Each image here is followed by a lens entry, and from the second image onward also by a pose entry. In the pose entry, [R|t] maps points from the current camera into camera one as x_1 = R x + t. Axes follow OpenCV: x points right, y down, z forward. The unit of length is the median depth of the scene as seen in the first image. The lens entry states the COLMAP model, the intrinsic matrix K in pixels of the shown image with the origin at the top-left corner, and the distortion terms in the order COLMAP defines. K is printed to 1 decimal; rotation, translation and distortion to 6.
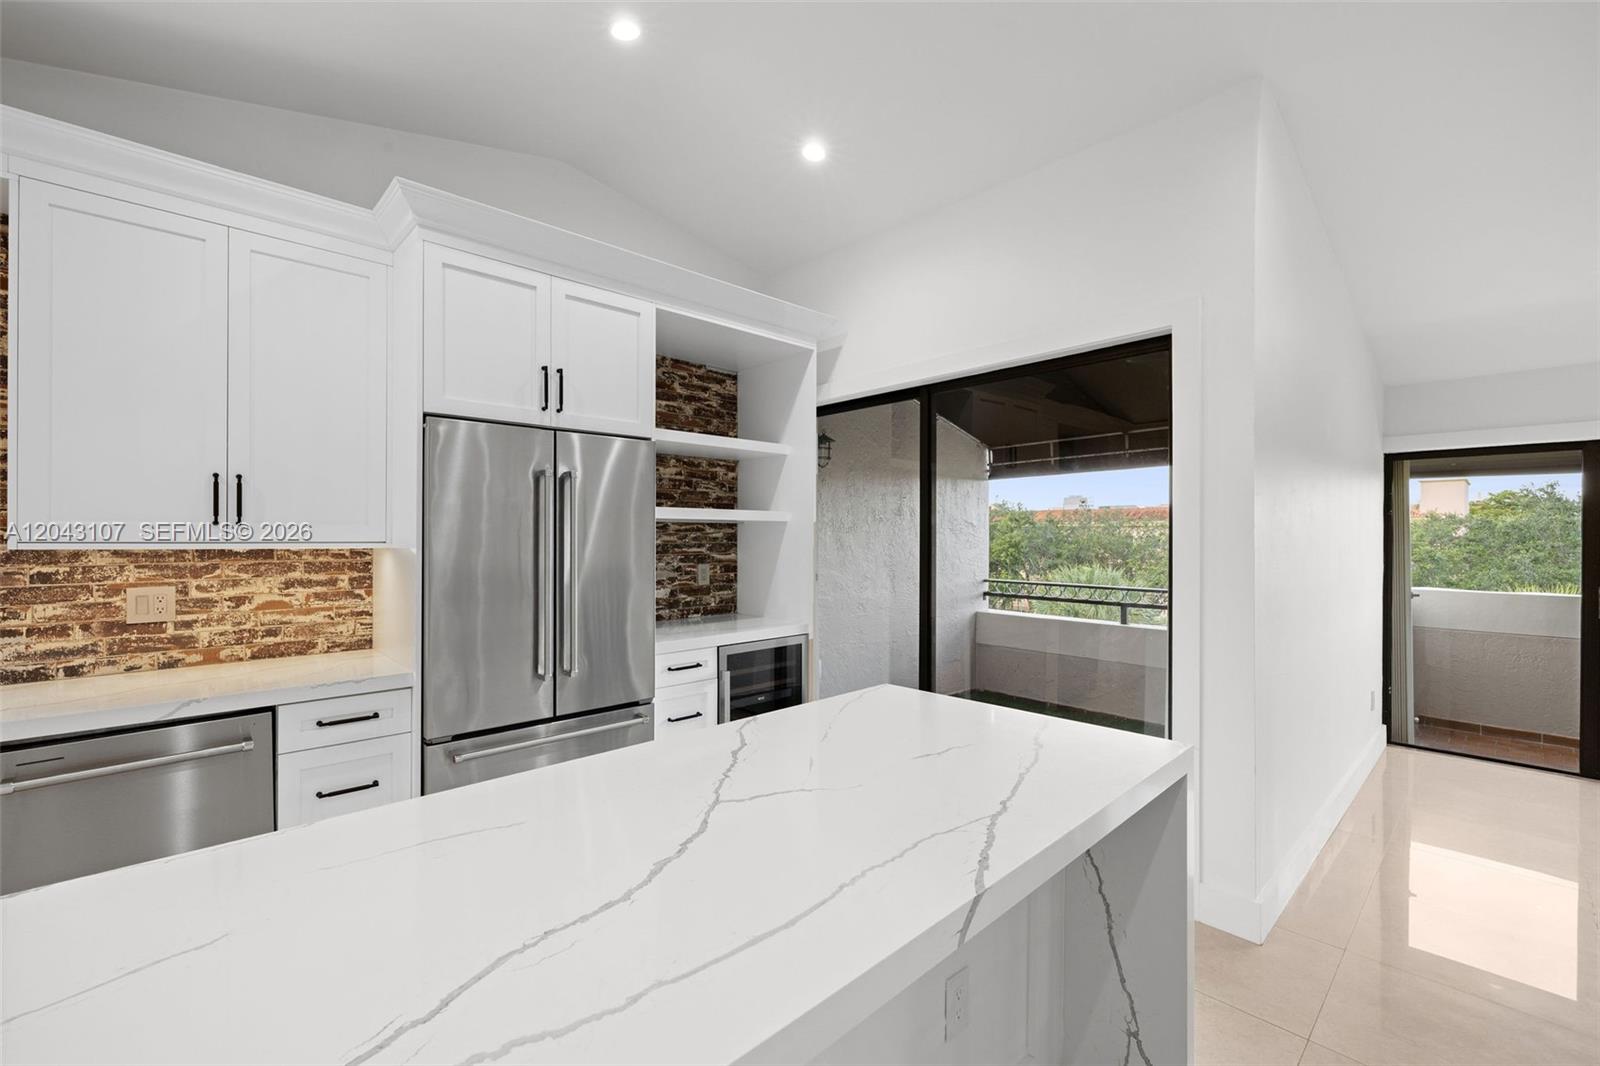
lens RADIAL K [[648.3, 0, 772.8], [0, 648.3, 520.9], [0, 0, 1]] dist [-0.002396, 0.000170]
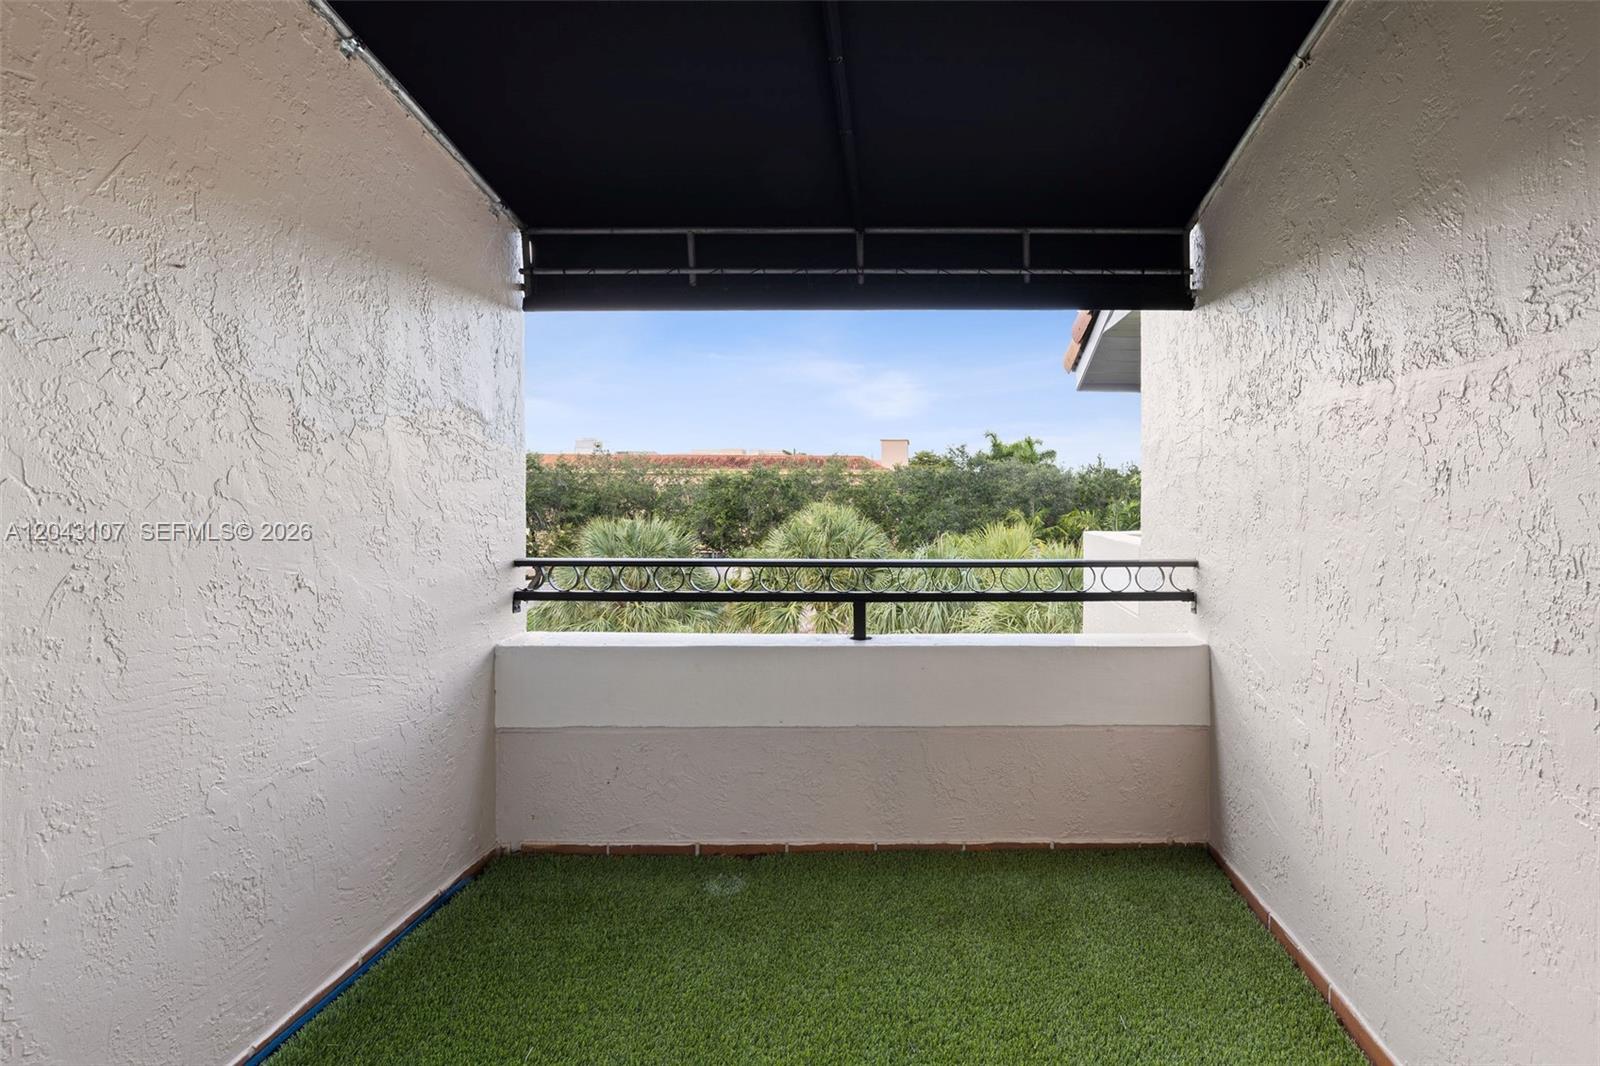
lens RADIAL K [[699.8, 0, 934.9], [0, 699.8, 522.1], [0, 0, 1]] dist [-0.001139, -0.000250]
pose [[0.620156, -0.037075, 0.783602, 0.232708], [-0.021567, 0.997699, 0.064274, 0.052529], [-0.784182, -0.056760, 0.617930, 0.825352]]
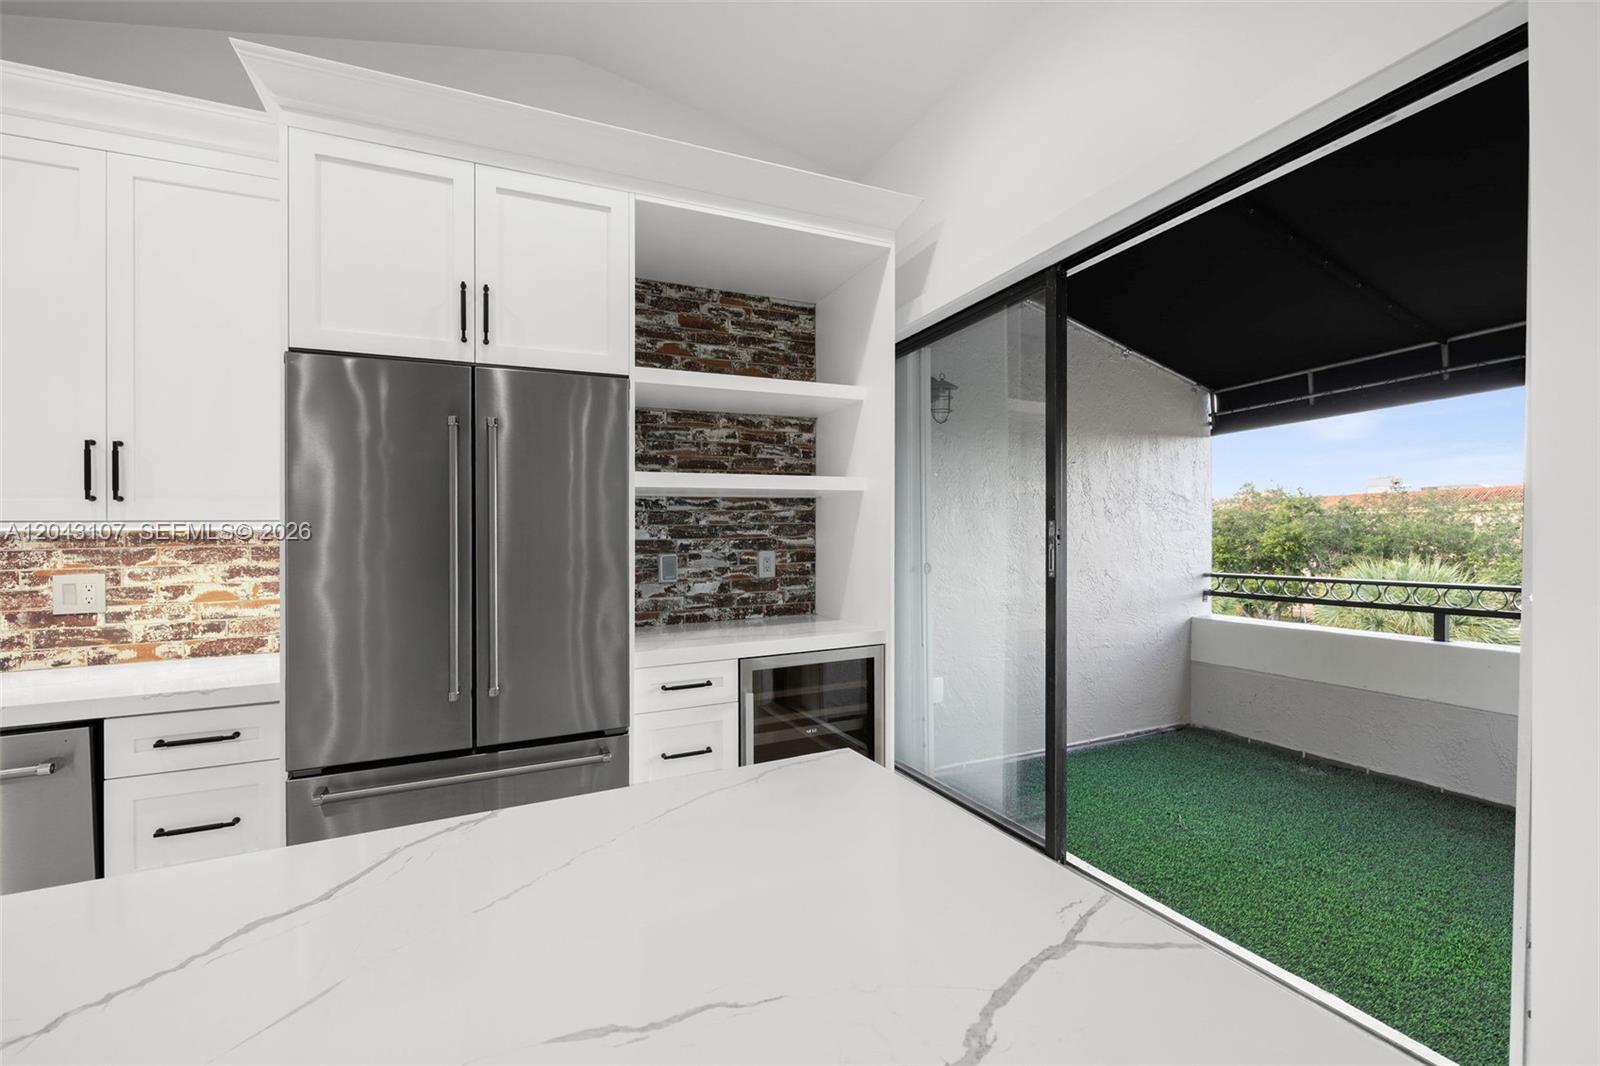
lens RADIAL K [[653.9, 0, 800.0], [0, 653.9, 533.0], [0, 0, 1]] dist [-0.002324, 0.000033]
pose [[0.956352, -0.020219, -0.291516, 0.164847], [0.025519, 0.999571, 0.014389, 0.035481], [0.291100, -0.021200, 0.956458, 0.263614]]
